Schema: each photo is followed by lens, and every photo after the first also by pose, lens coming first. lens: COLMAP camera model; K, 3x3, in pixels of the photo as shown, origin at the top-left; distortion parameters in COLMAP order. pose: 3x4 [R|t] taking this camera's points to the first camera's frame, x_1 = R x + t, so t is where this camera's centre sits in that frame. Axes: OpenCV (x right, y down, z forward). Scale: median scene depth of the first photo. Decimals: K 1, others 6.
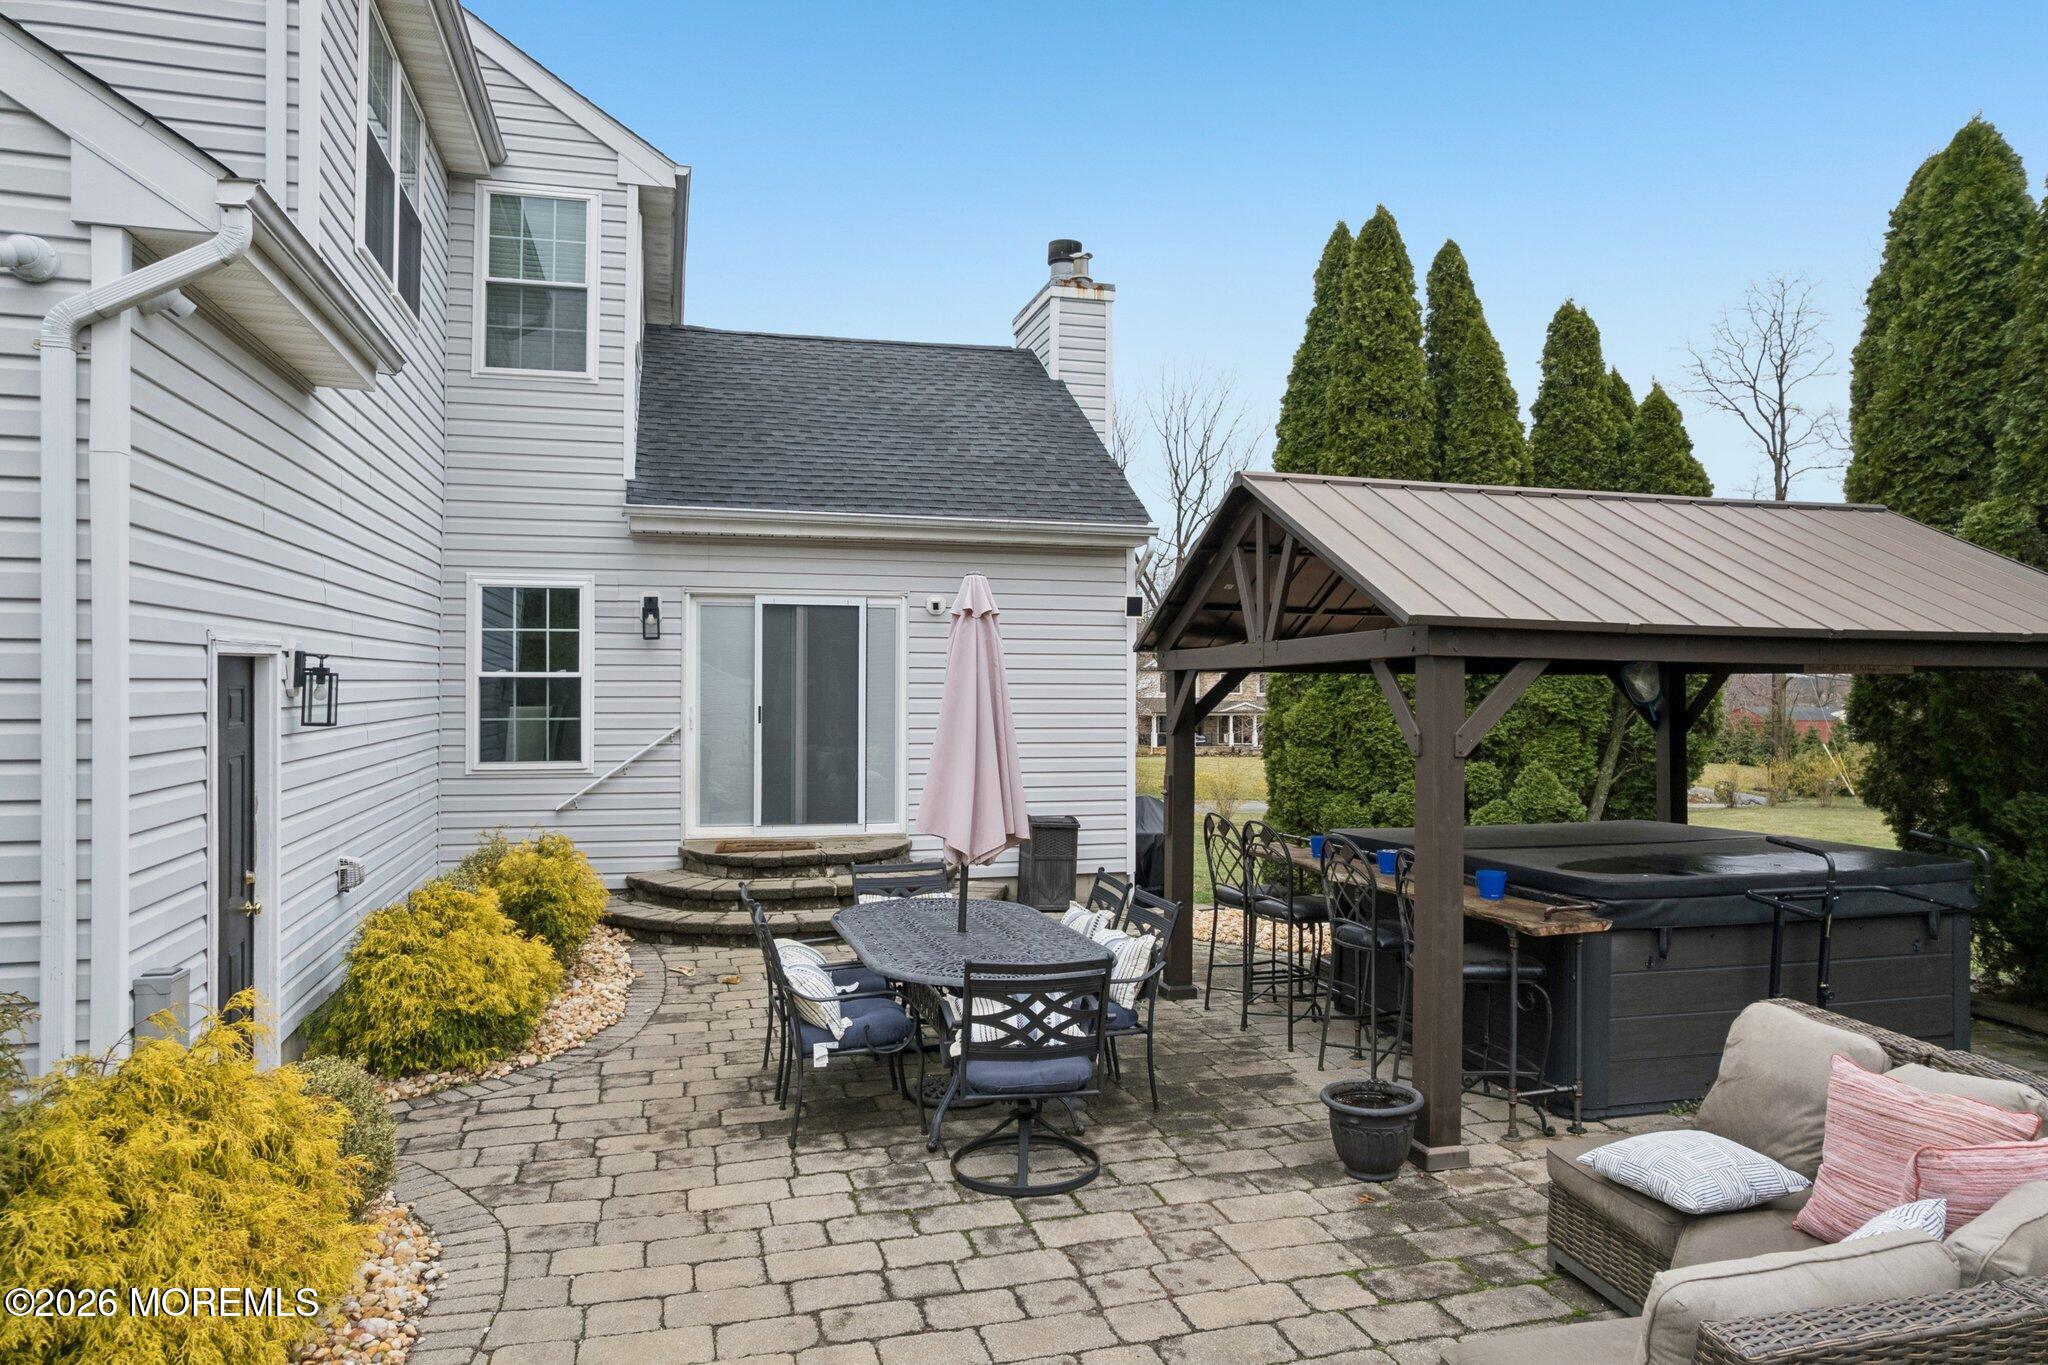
lens RADIAL K [[1322.0, 0, 1028.6], [0, 1322.0, 677.4], [0, 0, 1]] dist [-0.071255, 0.057074]
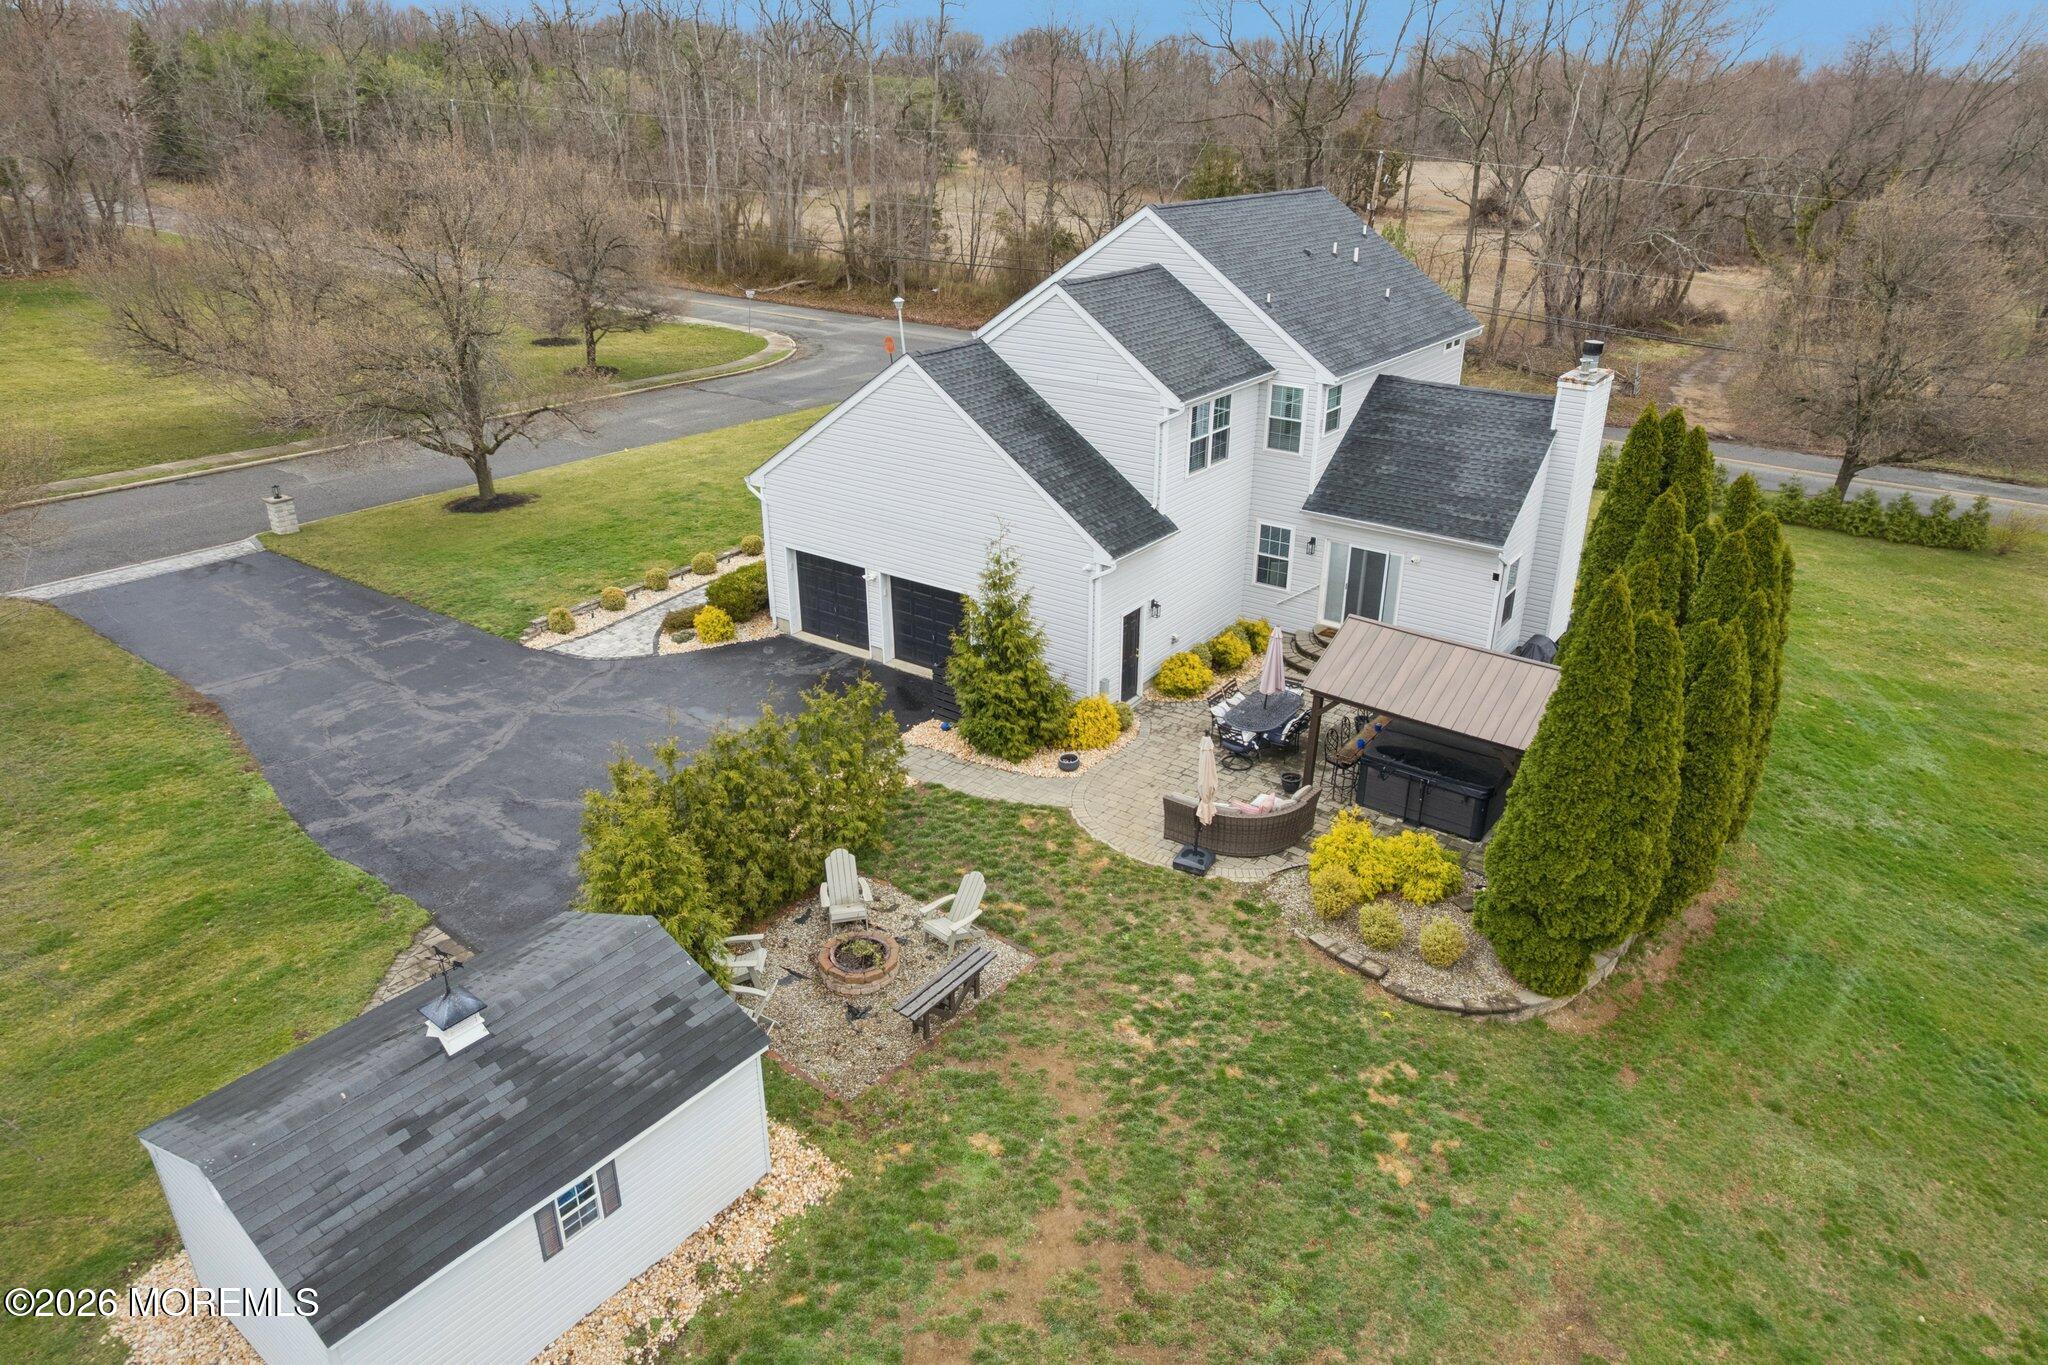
lens RADIAL K [[1322.0, 0, 1028.6], [0, 1322.0, 677.4], [0, 0, 1]] dist [-0.071255, 0.057074]
pose [[0.632535, 0.312948, -0.708494, 1.400182], [-0.001324, 0.915173, 0.403058, -0.919164], [0.774531, -0.254010, 0.579294, -1.141162]]
